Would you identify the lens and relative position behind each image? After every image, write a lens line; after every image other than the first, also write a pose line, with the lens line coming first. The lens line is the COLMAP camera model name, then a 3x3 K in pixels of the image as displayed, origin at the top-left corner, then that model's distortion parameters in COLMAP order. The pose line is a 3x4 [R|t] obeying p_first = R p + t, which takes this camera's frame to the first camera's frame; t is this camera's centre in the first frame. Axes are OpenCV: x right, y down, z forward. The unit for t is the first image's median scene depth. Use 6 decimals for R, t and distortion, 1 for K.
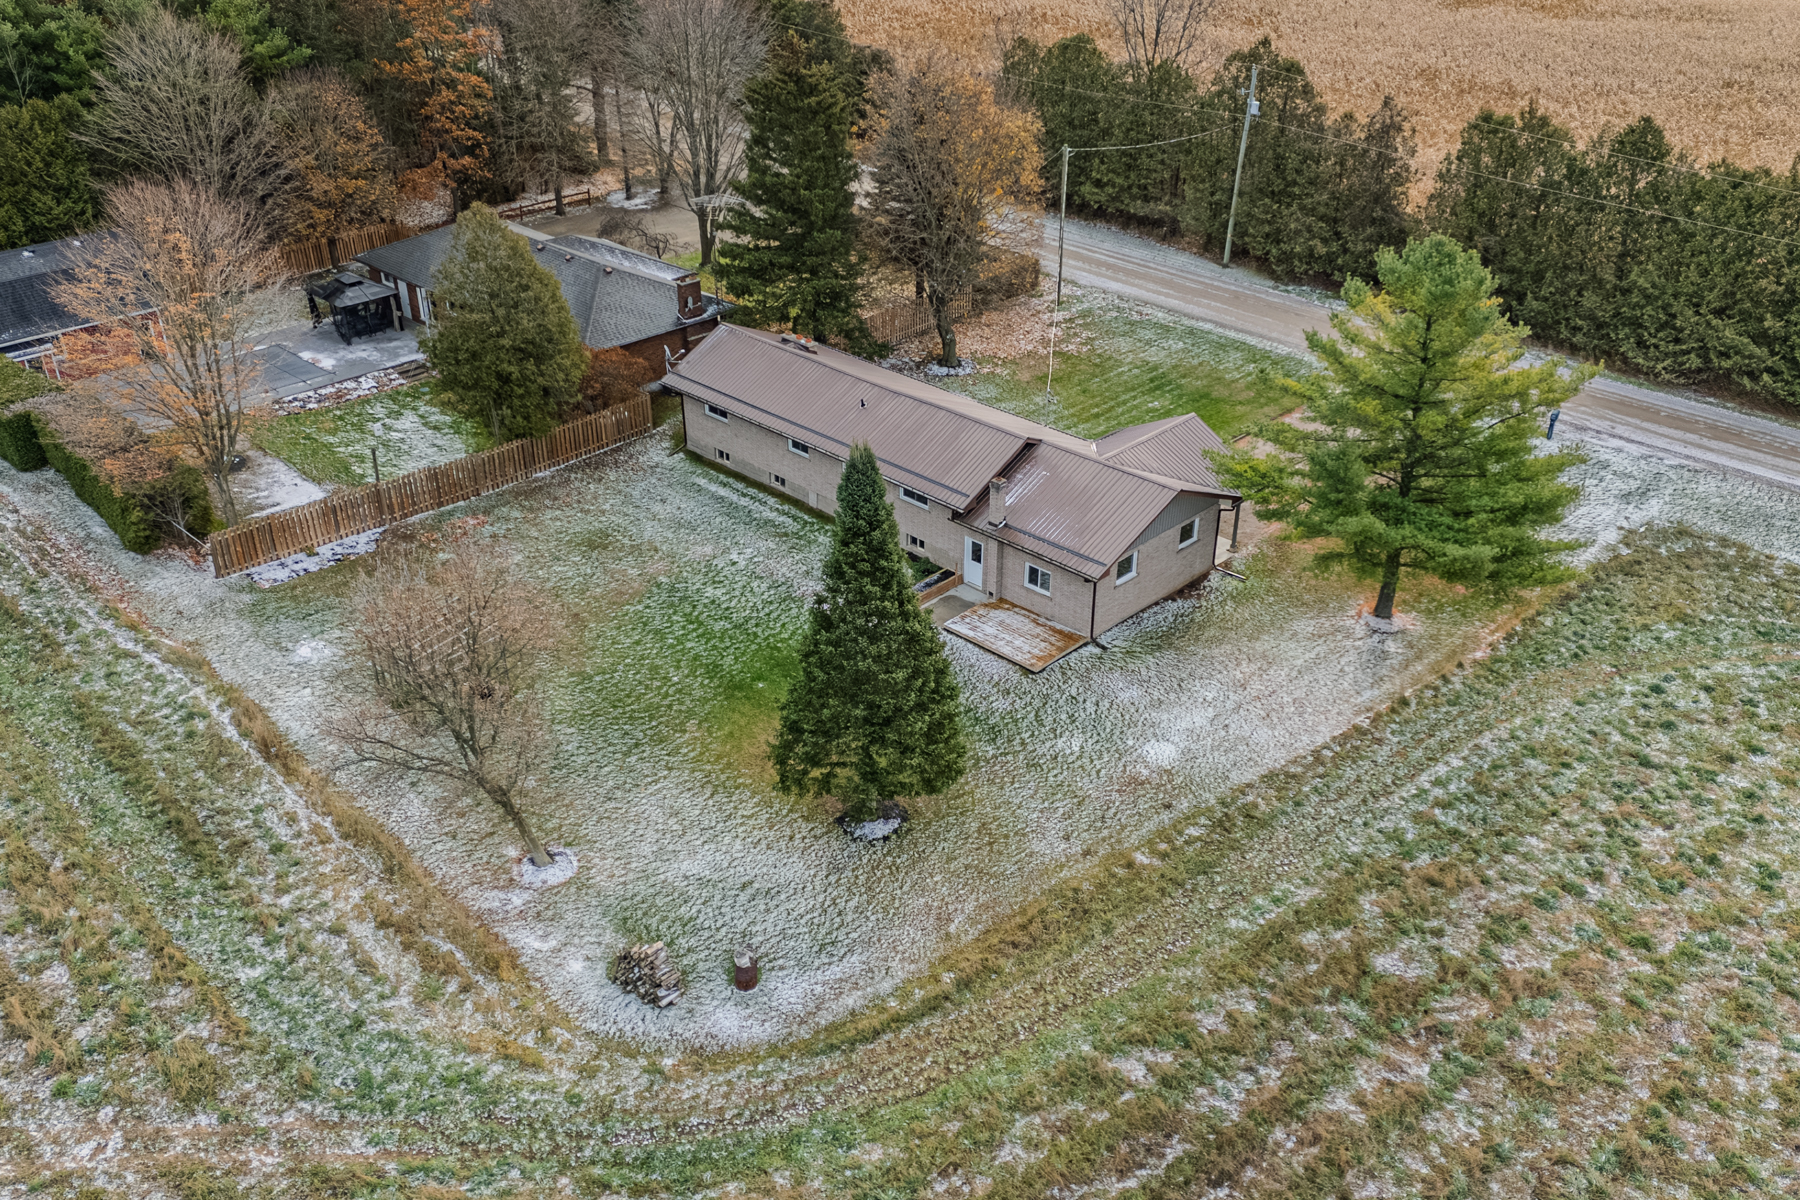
lens RADIAL K [[1253.4, 0, 902.0], [0, 1253.4, 621.8], [0, 0, 1]] dist [0.031921, -0.004908]
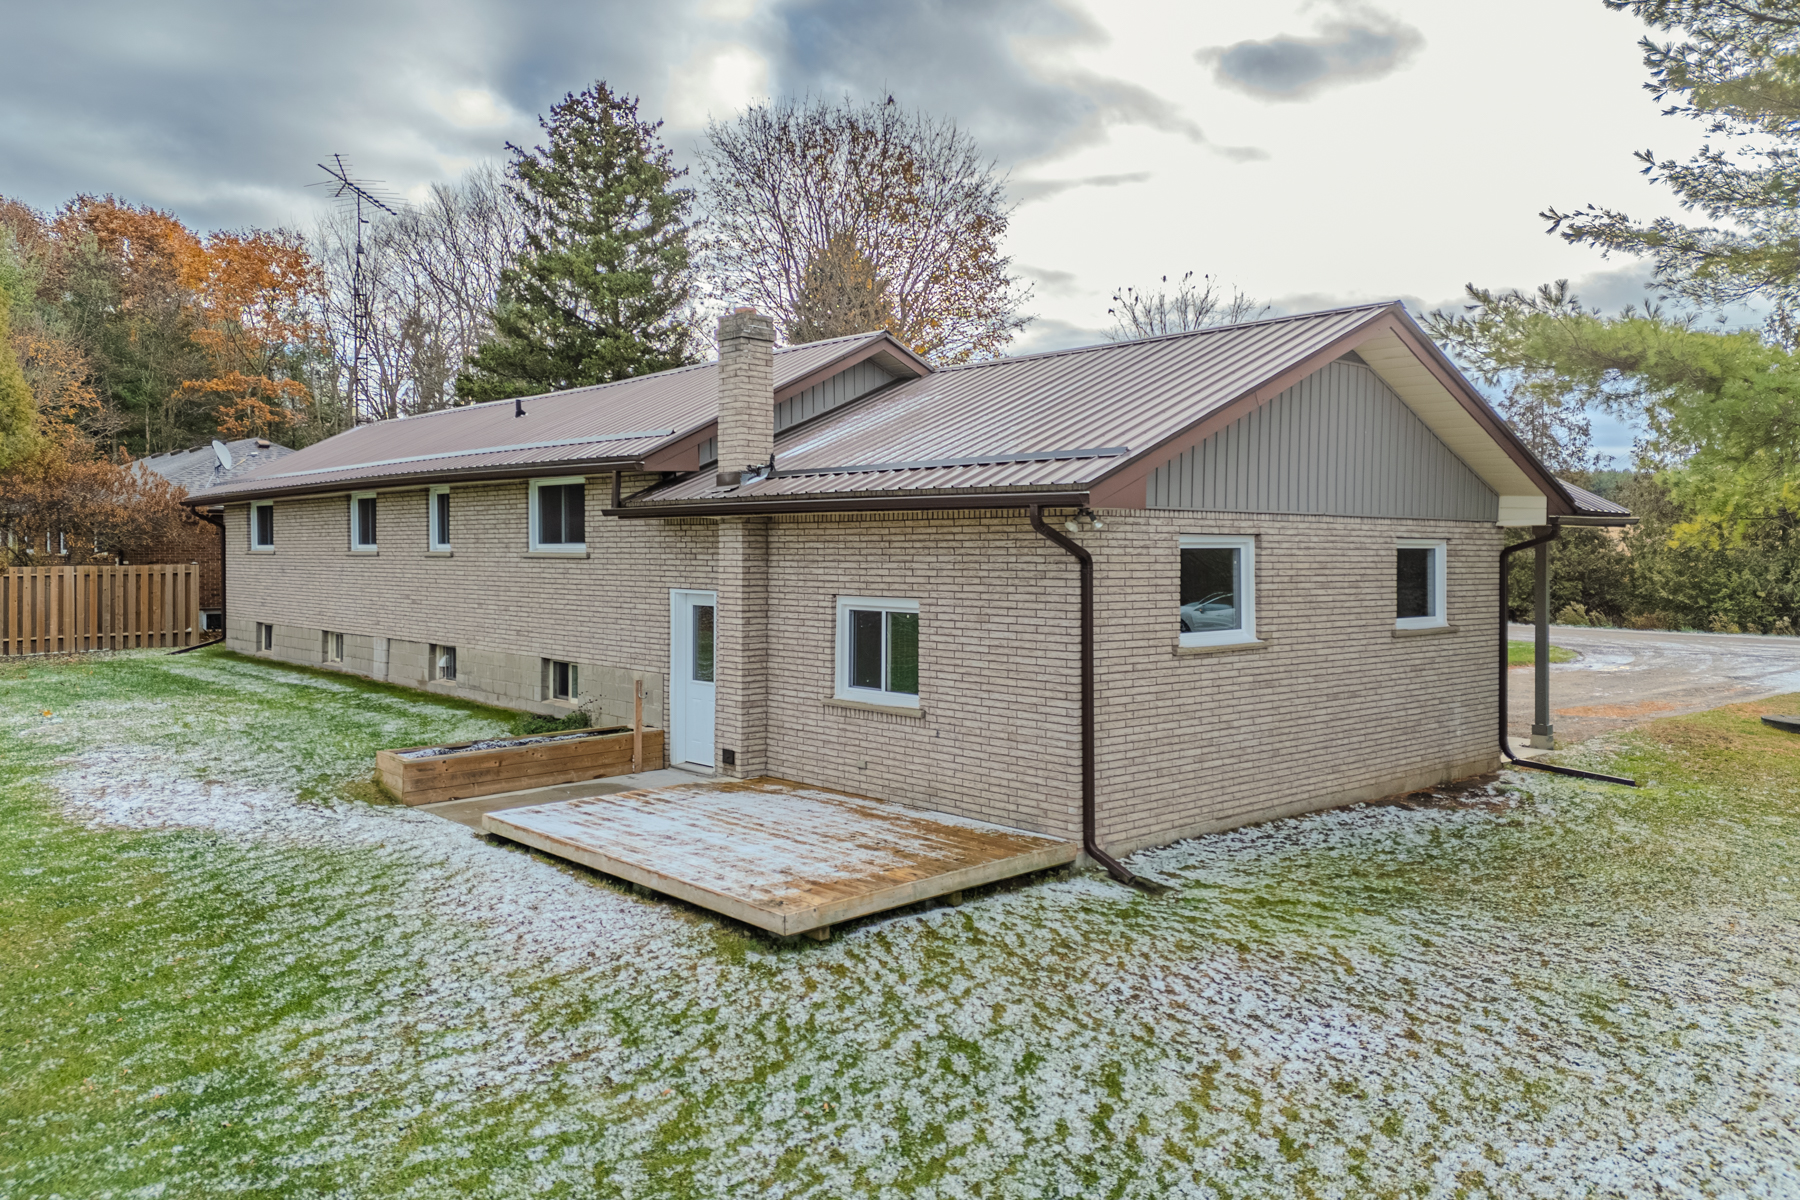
lens RADIAL K [[1253.4, 0, 902.0], [0, 1253.4, 621.8], [0, 0, 1]] dist [0.031921, -0.004908]
pose [[0.998639, -0.000397, -0.052155, 0.128052], [-0.024082, 0.883485, -0.467840, 0.082342], [0.046264, 0.468460, 0.882273, 0.773773]]
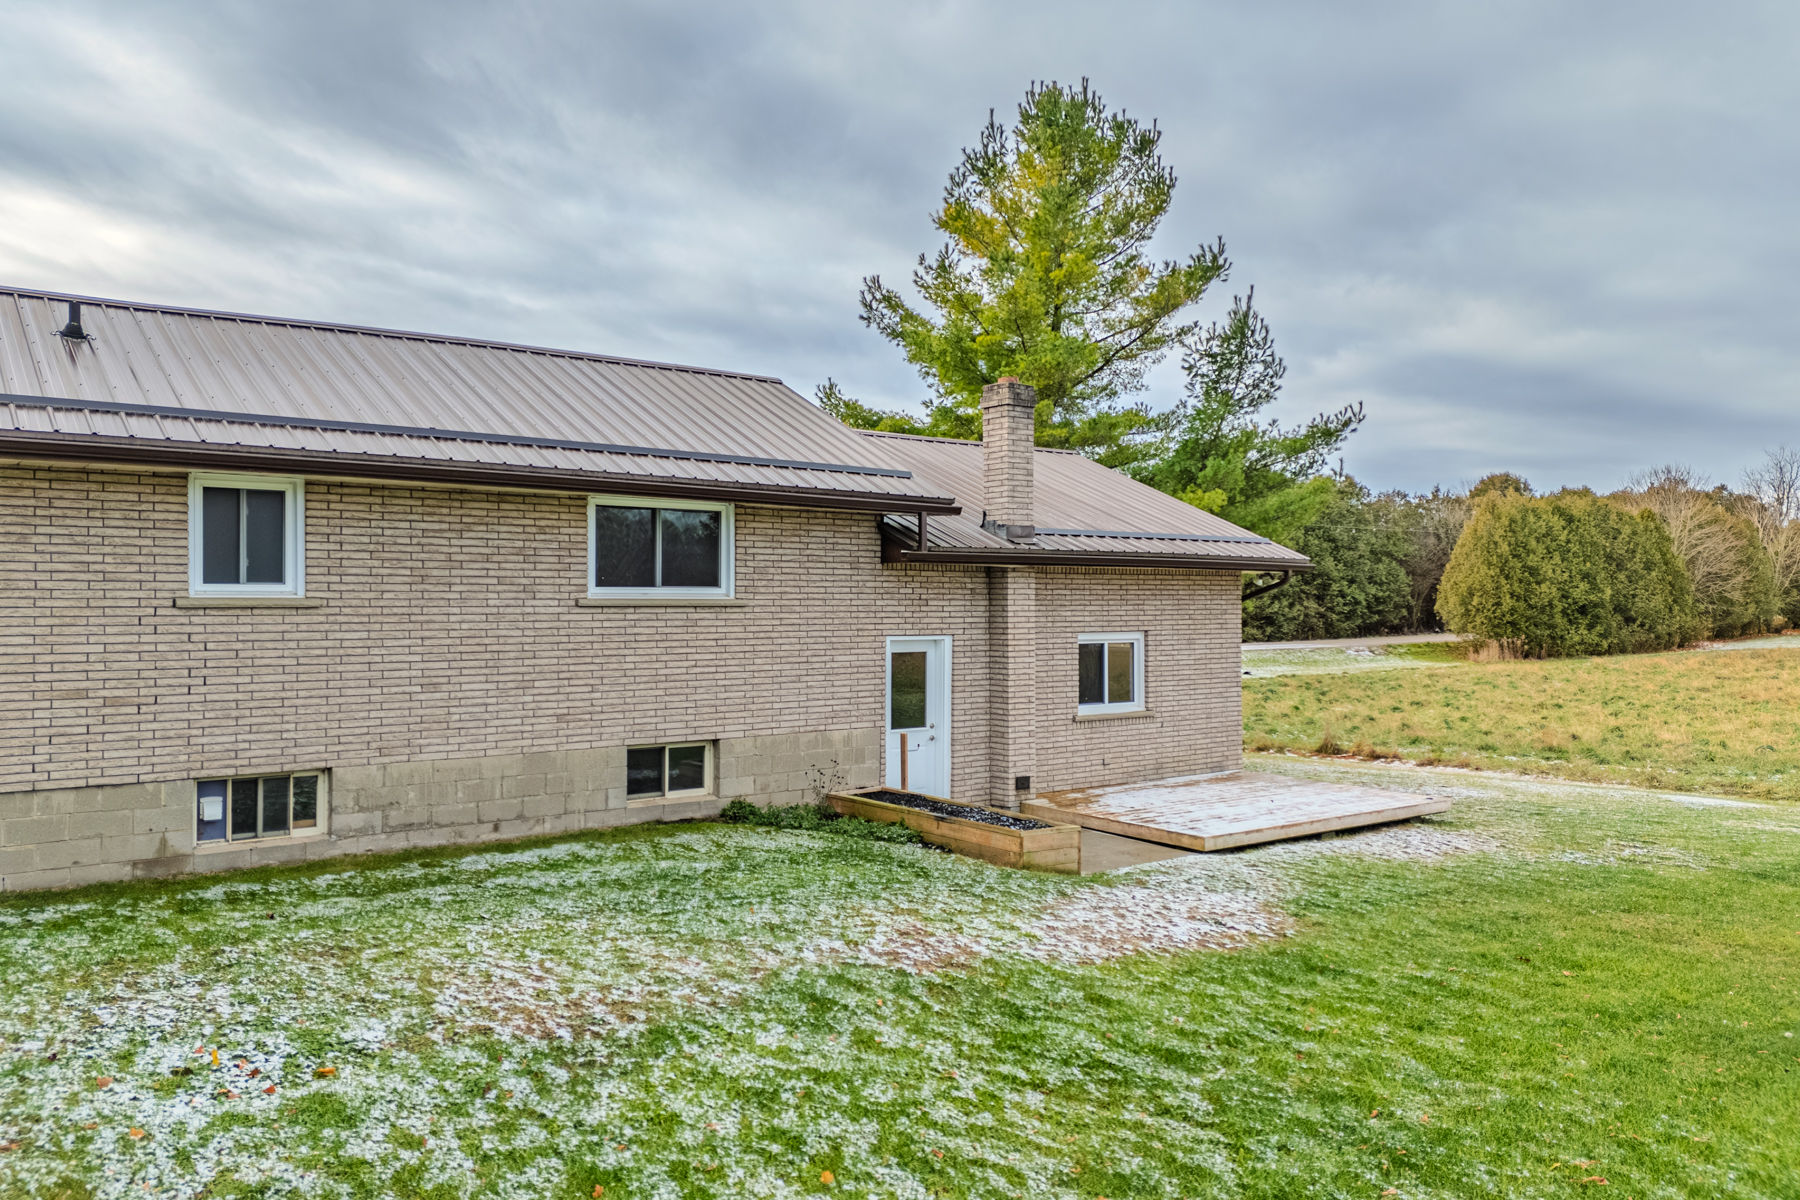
lens RADIAL K [[1253.4, 0, 902.0], [0, 1253.4, 621.8], [0, 0, 1]] dist [0.031921, -0.004908]
pose [[0.159031, -0.017689, 0.987115, -0.241233], [0.510932, 0.857009, -0.066957, -0.052794], [-0.844782, 0.514997, 0.145329, 0.998025]]
